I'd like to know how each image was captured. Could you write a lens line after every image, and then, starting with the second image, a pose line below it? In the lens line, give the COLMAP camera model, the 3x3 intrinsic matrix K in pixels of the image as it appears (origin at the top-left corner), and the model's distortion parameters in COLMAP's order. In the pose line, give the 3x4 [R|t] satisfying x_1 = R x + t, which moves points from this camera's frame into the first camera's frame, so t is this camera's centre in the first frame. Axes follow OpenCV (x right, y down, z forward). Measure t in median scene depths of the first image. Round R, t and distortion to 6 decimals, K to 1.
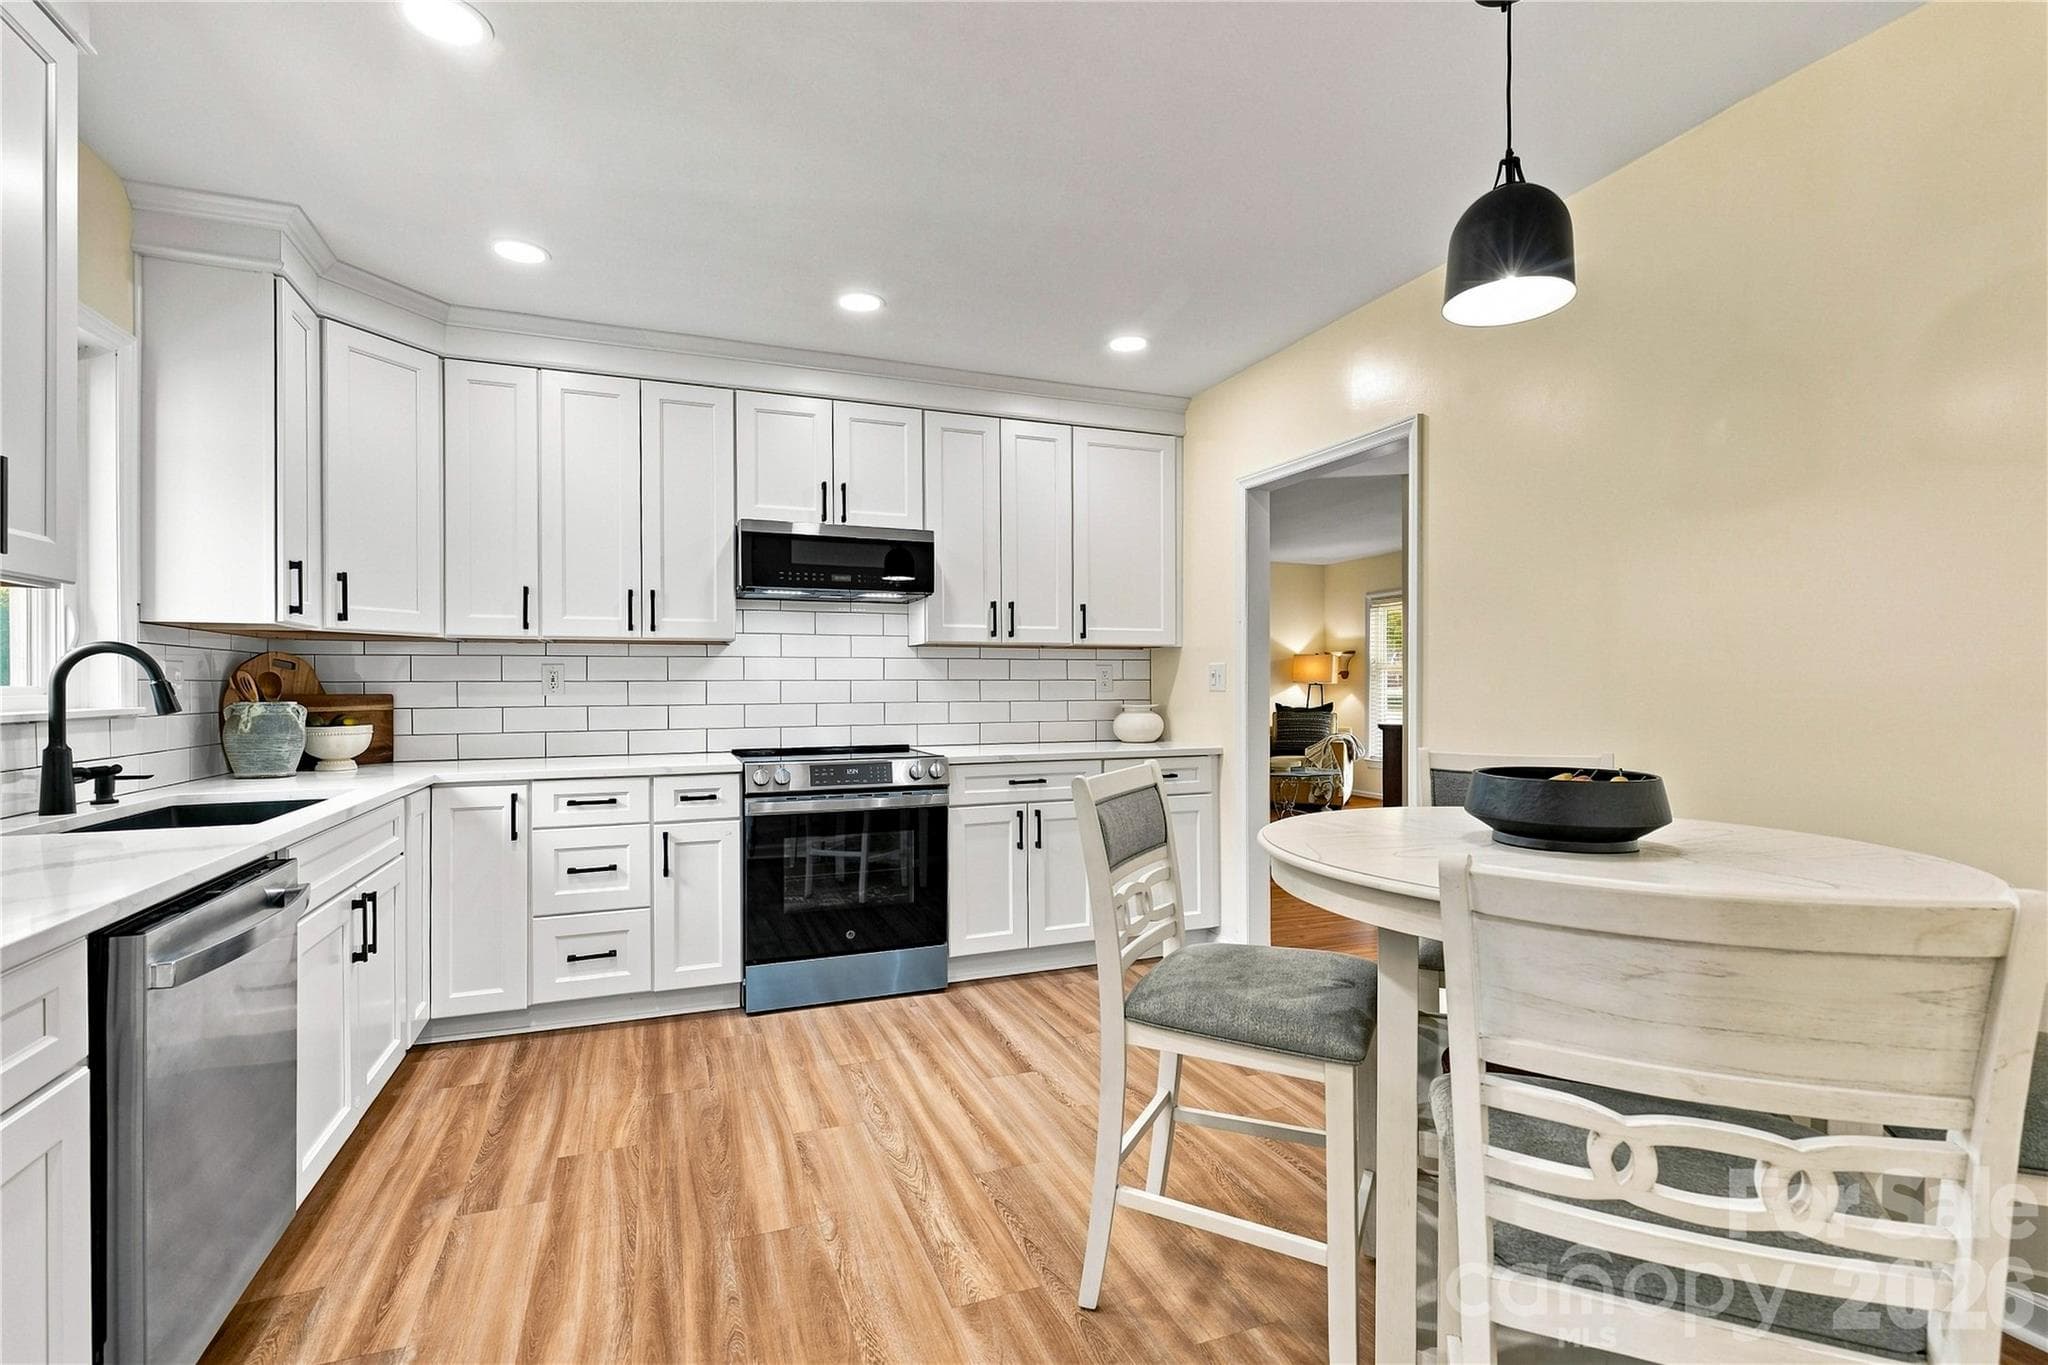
lens RADIAL K [[926.9, 0, 1026.3], [0, 926.9, 685.0], [0, 0, 1]] dist [0.004124, 0.000315]
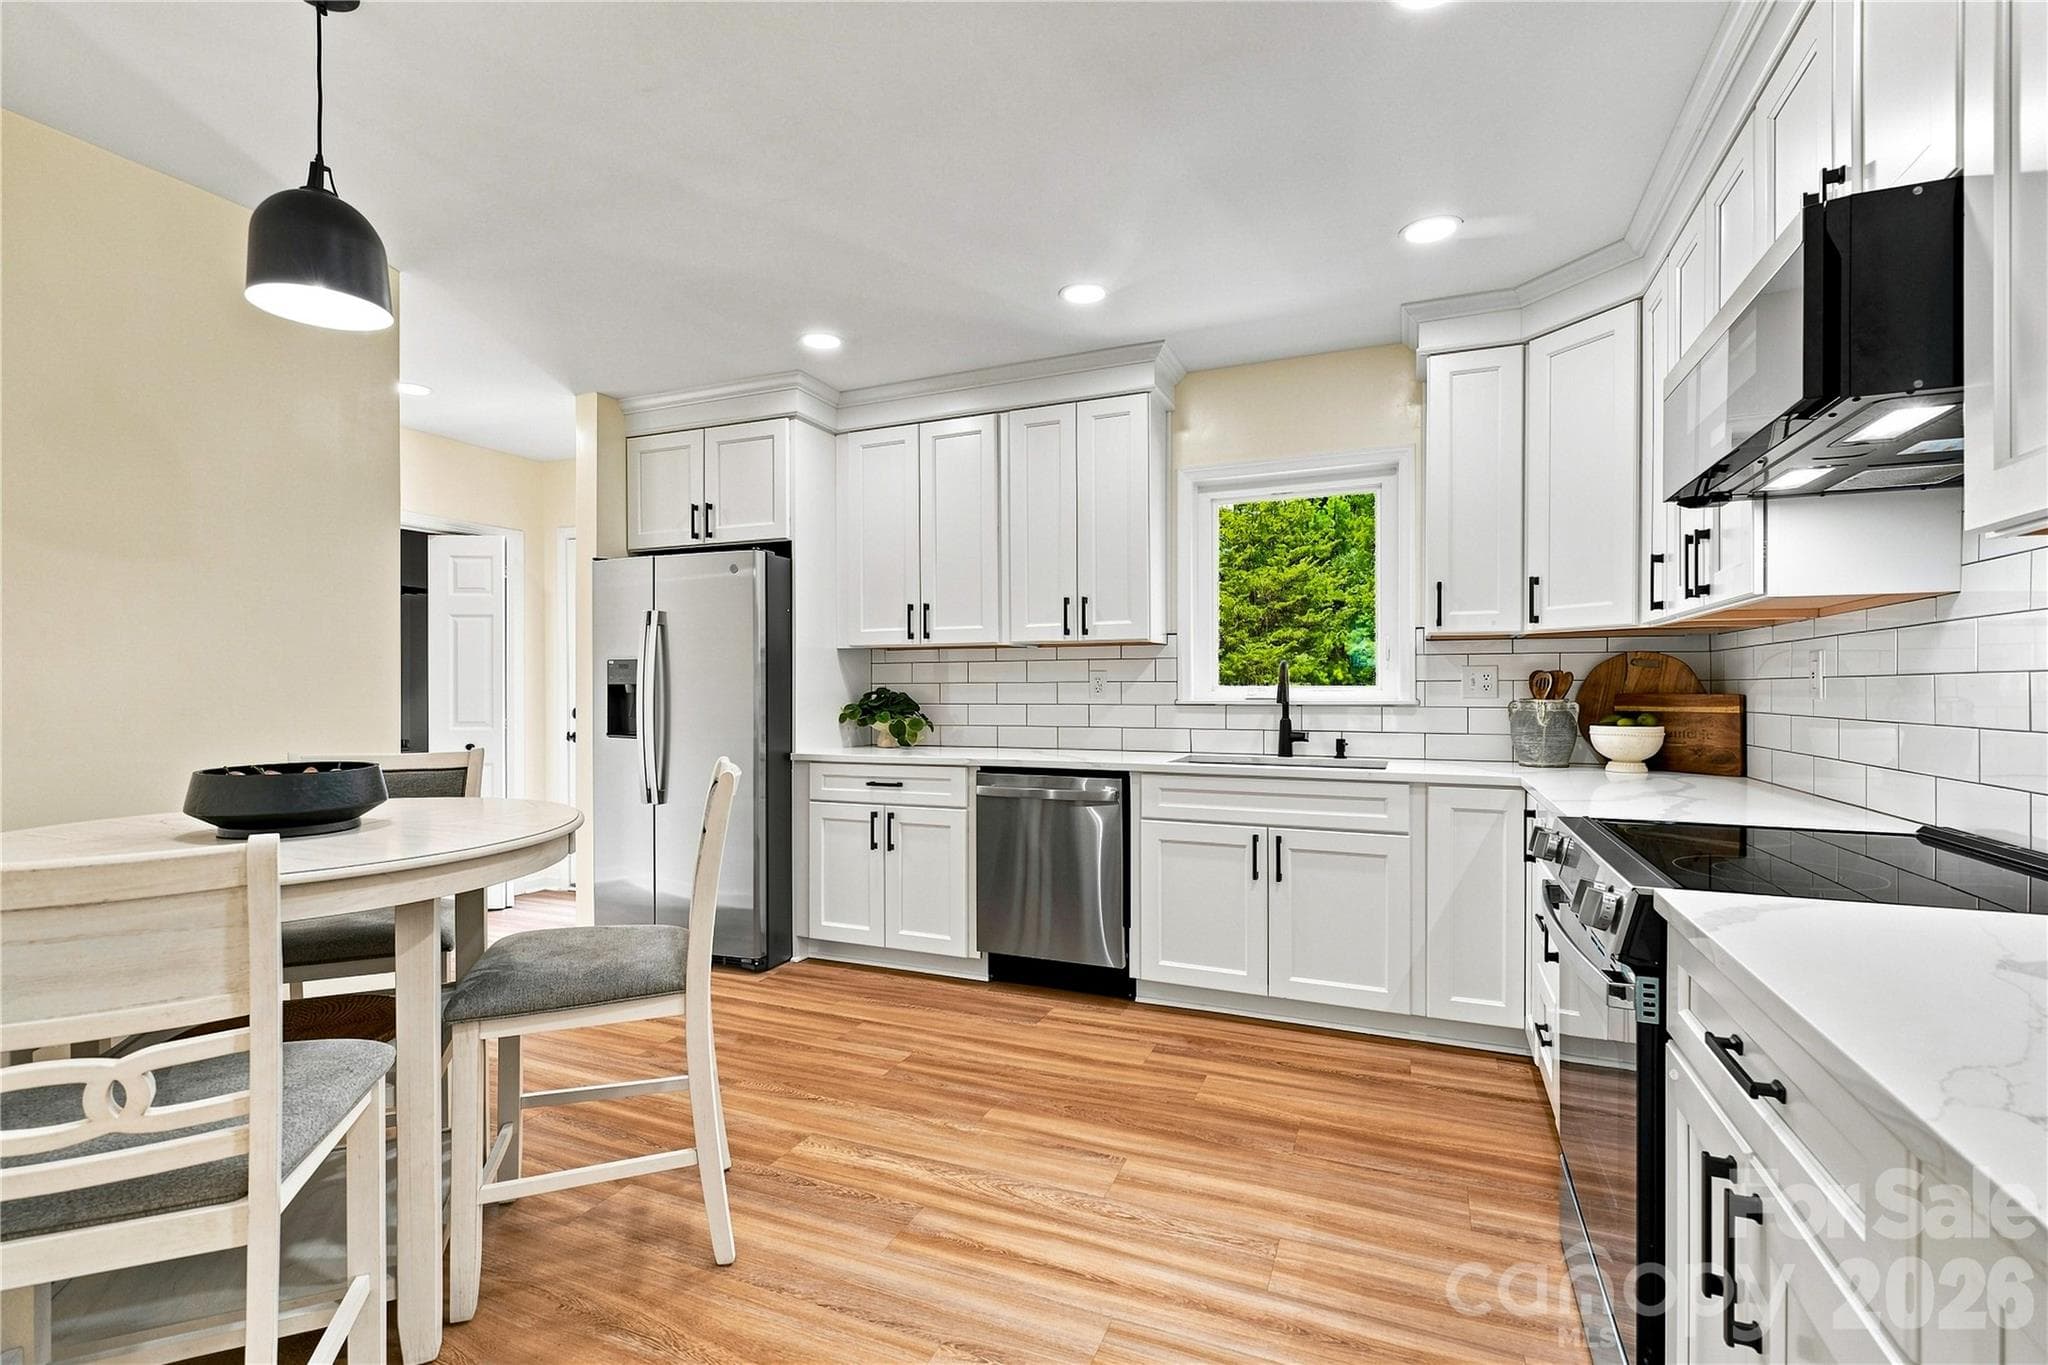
lens RADIAL K [[926.9, 0, 1027.8], [0, 926.9, 687.4], [0, 0, 1]] dist [0.004124, 0.000315]
pose [[-0.700070, 0.005763, -0.714051, 0.502835], [0.005355, 0.999982, 0.002820, -0.003602], [0.714055, -0.001850, -0.700088, 1.611736]]
